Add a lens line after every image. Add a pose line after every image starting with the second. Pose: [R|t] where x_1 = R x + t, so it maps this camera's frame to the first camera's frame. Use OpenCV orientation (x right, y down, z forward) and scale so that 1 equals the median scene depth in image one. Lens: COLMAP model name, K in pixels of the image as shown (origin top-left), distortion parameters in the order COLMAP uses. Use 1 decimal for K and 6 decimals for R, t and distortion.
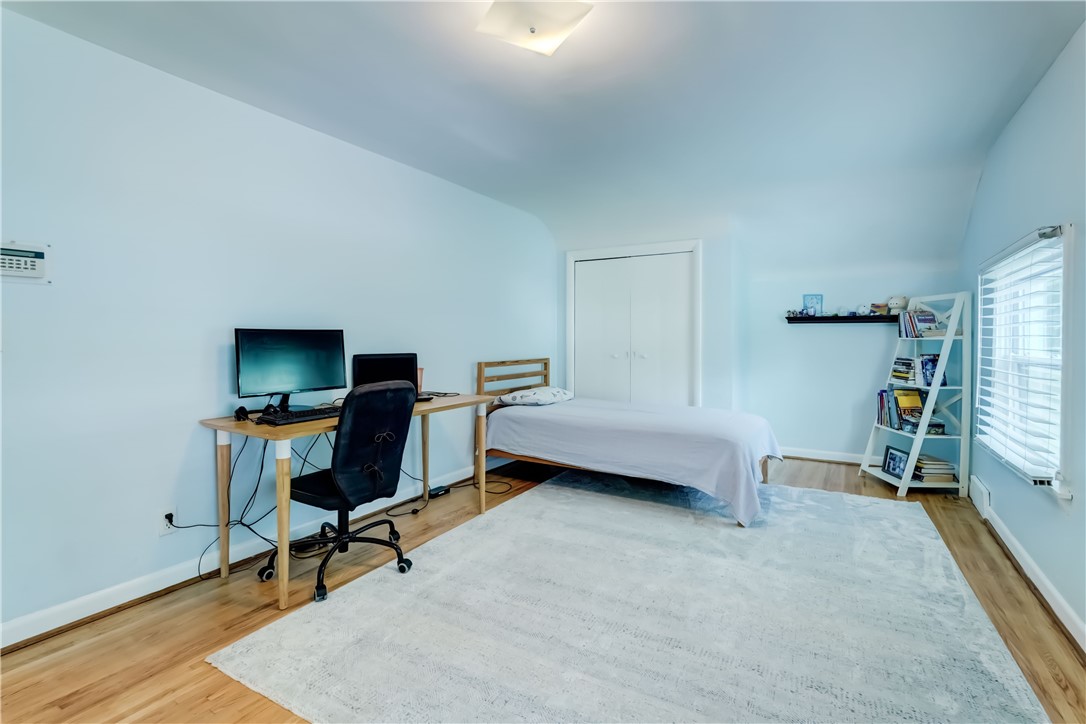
lens RADIAL K [[490.8, 0, 550.6], [0, 490.8, 336.4], [0, 0, 1]] dist [-0.000612, 0.000221]
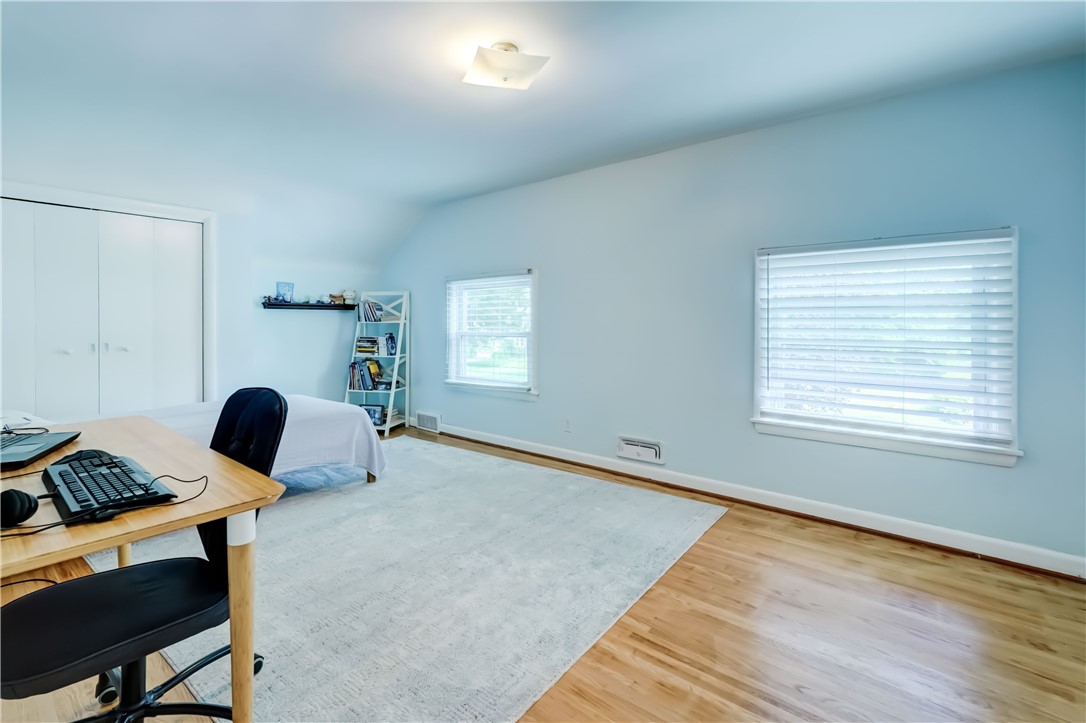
lens RADIAL K [[490.8, 0, 550.6], [0, 490.8, 335.9], [0, 0, 1]] dist [-0.000612, 0.000221]
pose [[0.158457, -0.033550, 0.986796, -0.511866], [0.002945, 0.999434, 0.033507, -0.002354], [-0.987361, -0.002403, 0.158466, 0.283953]]
